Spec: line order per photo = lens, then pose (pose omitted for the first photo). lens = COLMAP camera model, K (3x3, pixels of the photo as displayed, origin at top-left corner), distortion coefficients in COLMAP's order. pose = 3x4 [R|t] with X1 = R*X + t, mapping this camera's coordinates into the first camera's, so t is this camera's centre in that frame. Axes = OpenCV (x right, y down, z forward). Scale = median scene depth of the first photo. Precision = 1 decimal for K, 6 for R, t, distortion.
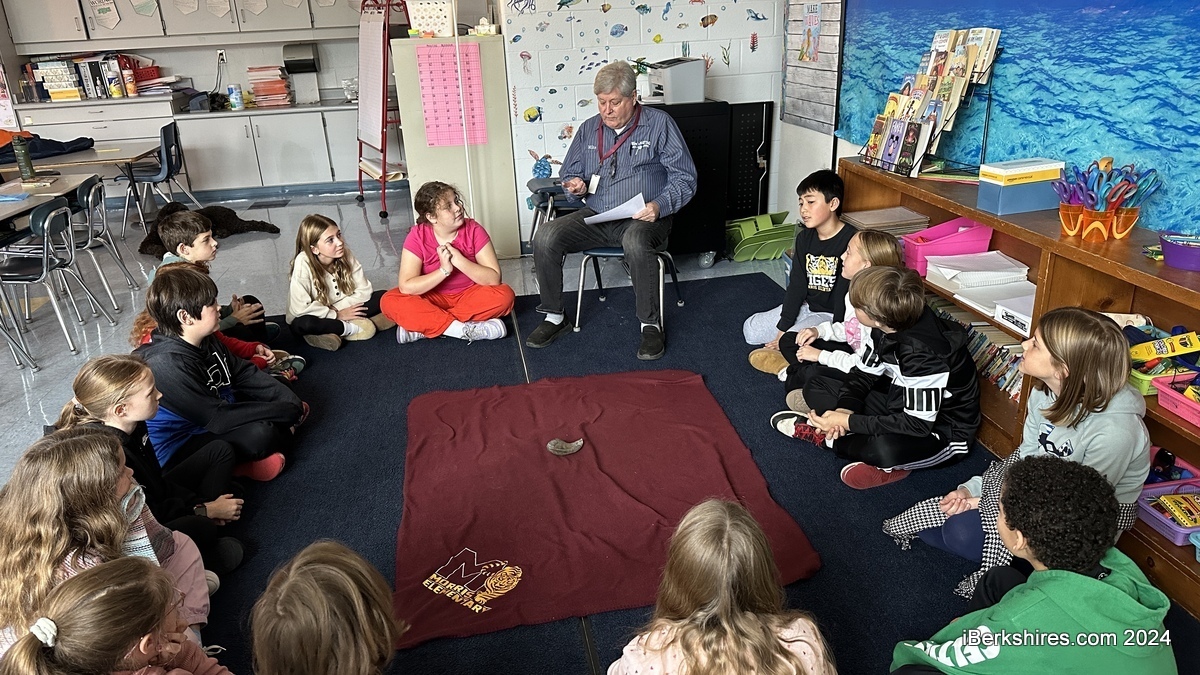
lens RADIAL K [[800.2, 0, 592.6], [0, 800.2, 327.5], [0, 0, 1]] dist [0.036775, -0.006055]
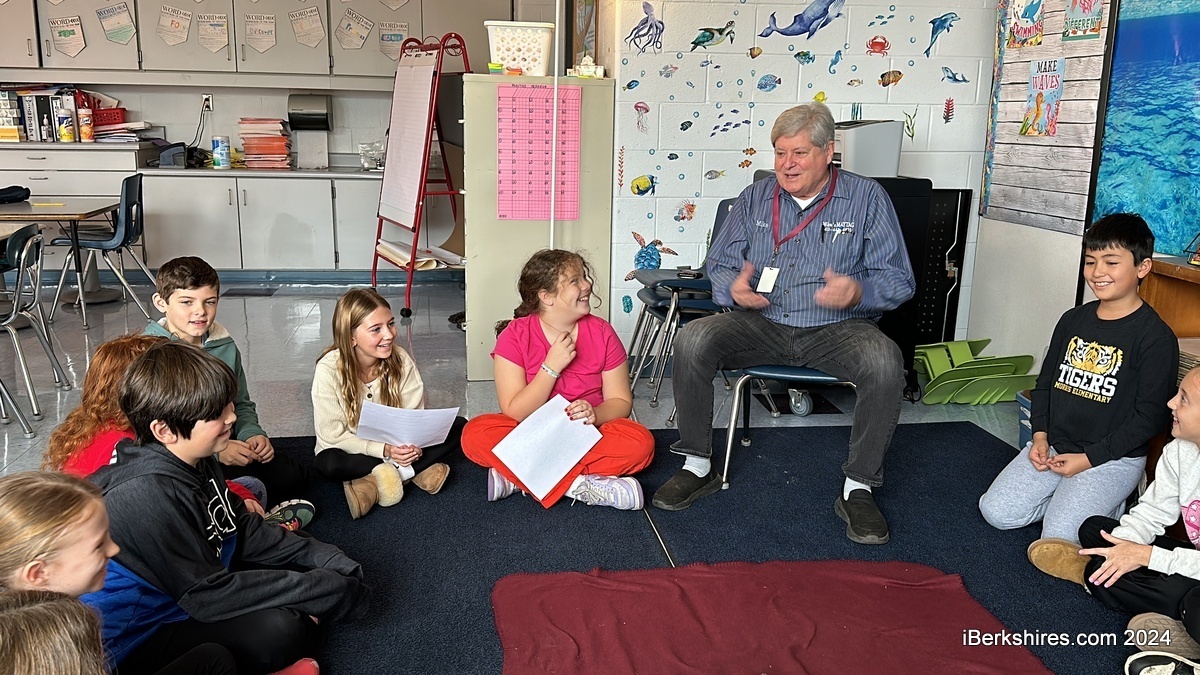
lens RADIAL K [[982.6, 0, 601.9], [0, 982.6, 341.4], [0, 0, 1]] dist [0.083299, -0.059639]
pose [[0.997850, 0.065542, 0.000329, -0.103065], [-0.064801, 0.987302, -0.145034, 0.008254], [-0.009831, 0.144701, 0.989427, 0.128751]]
